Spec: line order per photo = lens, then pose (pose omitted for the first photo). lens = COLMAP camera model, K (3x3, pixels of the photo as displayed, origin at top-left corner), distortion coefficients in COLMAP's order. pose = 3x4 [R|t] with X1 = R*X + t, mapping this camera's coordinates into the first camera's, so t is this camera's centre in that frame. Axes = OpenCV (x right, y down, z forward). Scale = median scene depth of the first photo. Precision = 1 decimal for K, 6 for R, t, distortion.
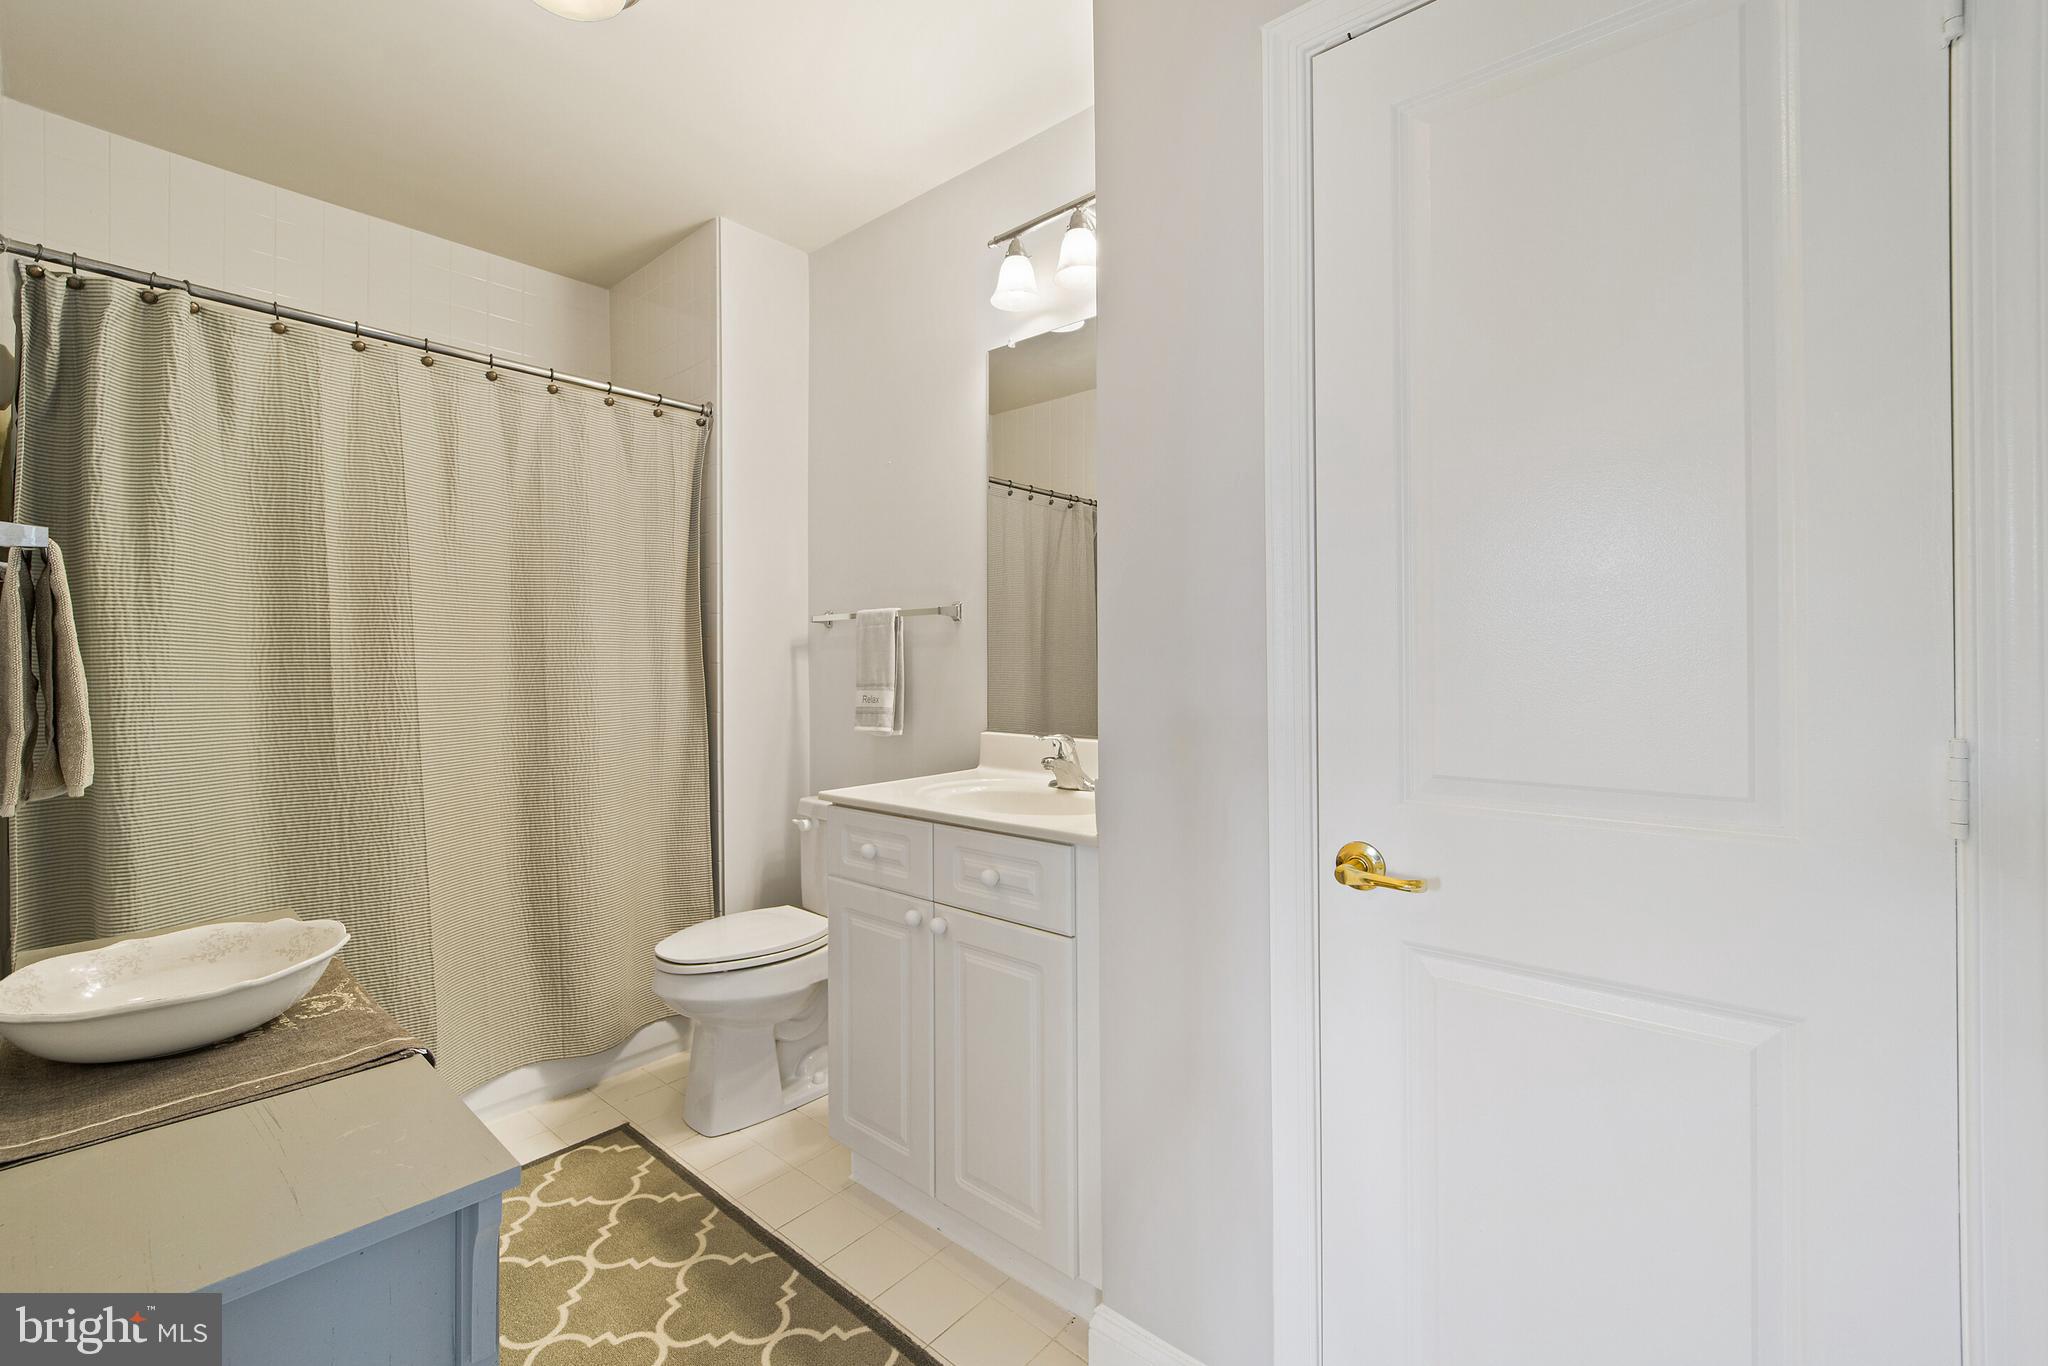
lens RADIAL K [[855.2, 0, 1029.2], [0, 855.2, 675.4], [0, 0, 1]] dist [-0.062561, -0.000037]
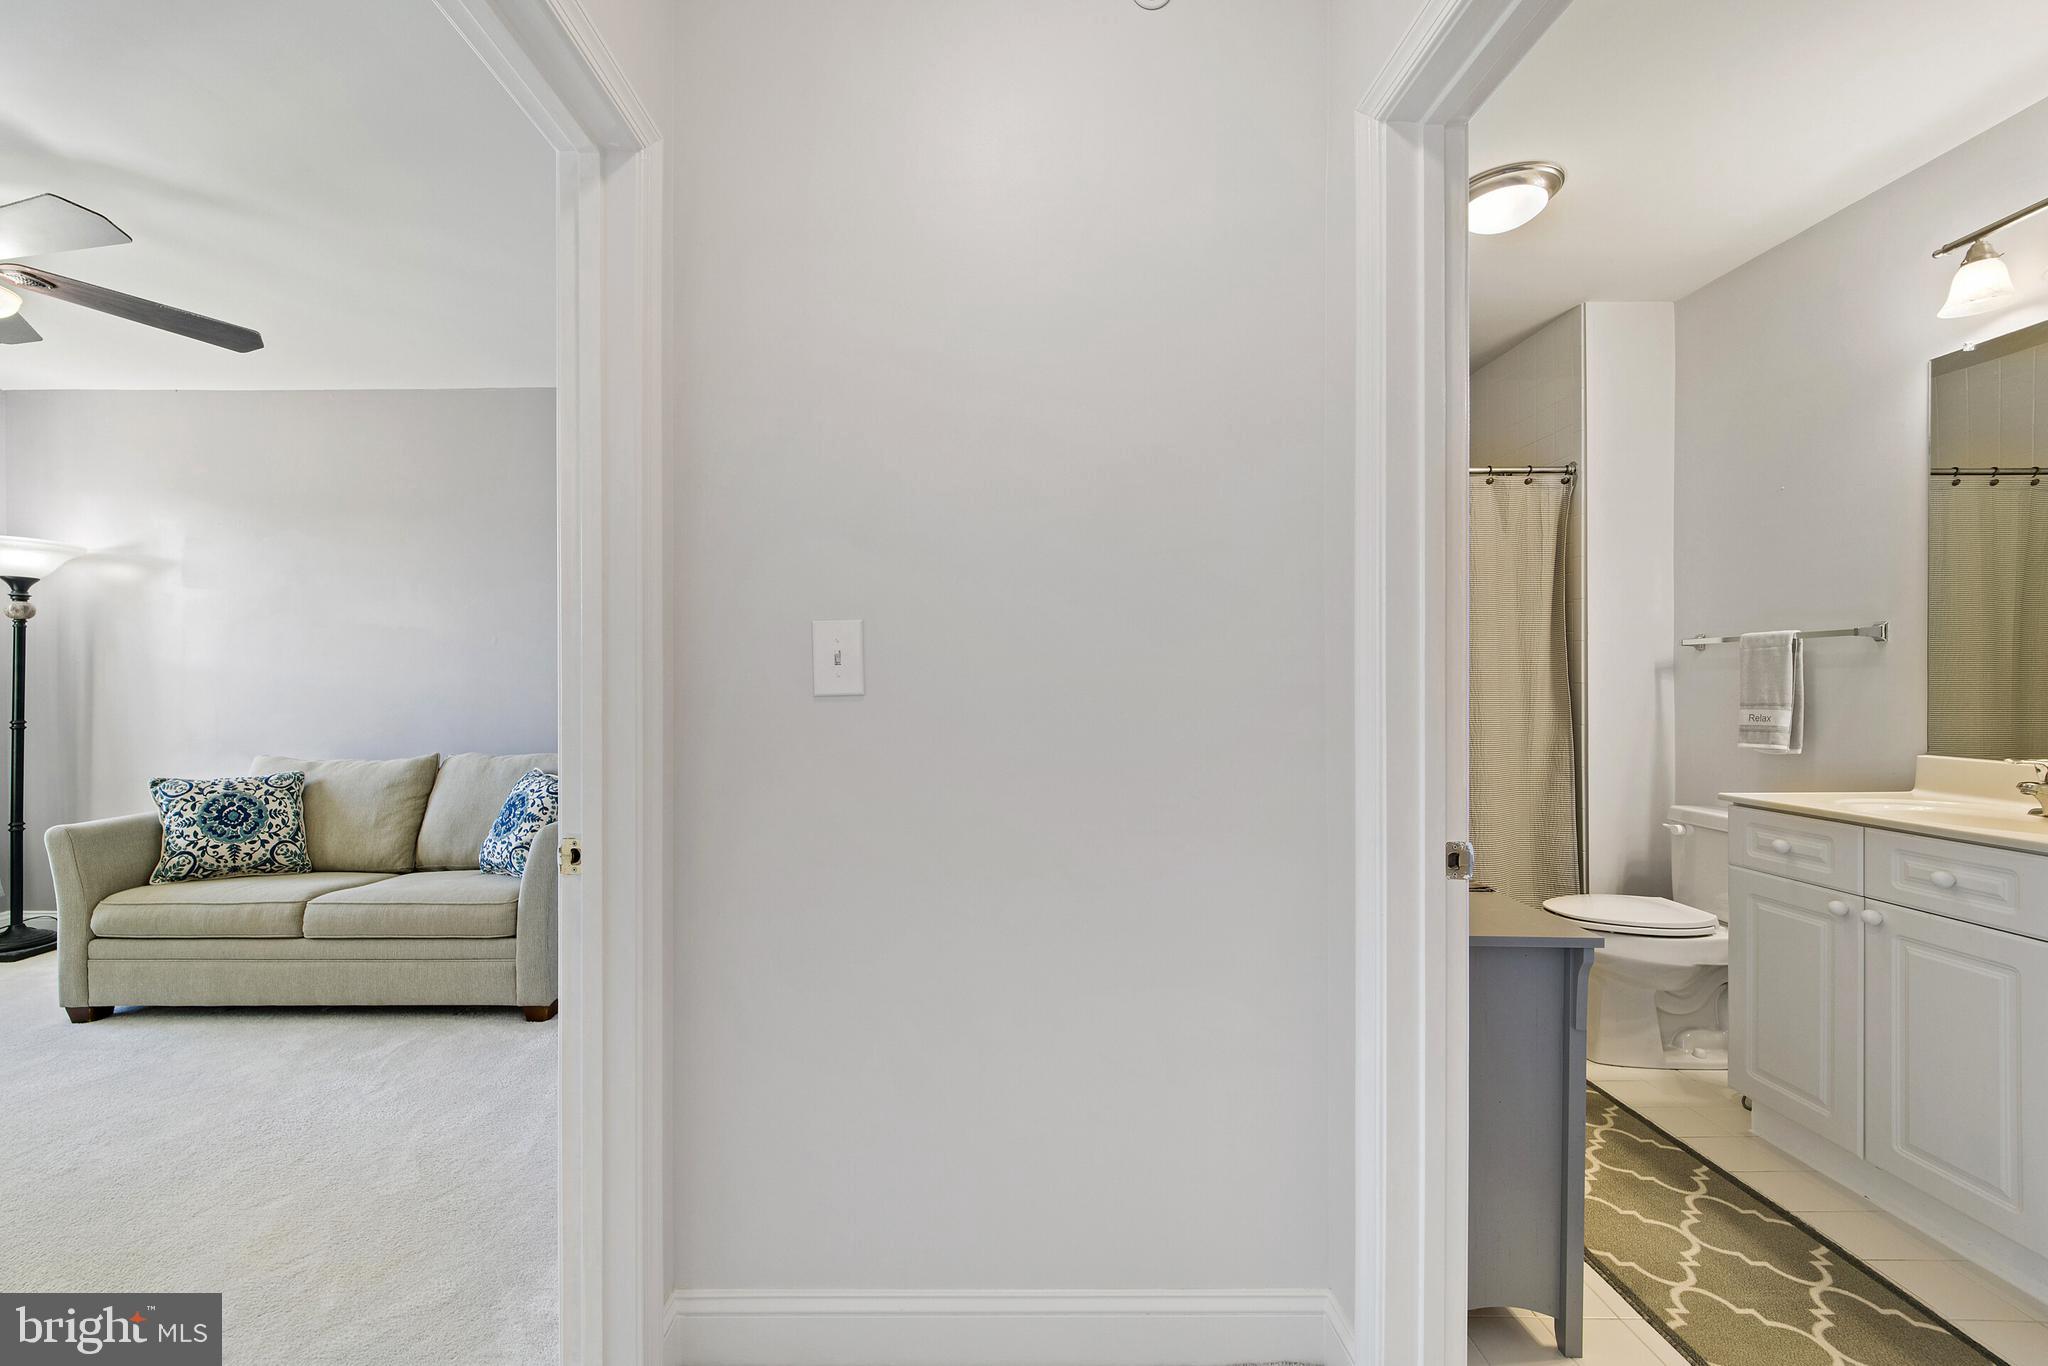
lens RADIAL K [[834.1, 0, 990.5], [0, 834.1, 685.5], [0, 0, 1]] dist [-0.002112, 0.000047]
pose [[0.643696, 0.005268, -0.765263, -0.010814], [-0.013537, 0.999898, -0.004503, 0.005305], [0.765162, 0.013258, 0.643702, -0.395019]]
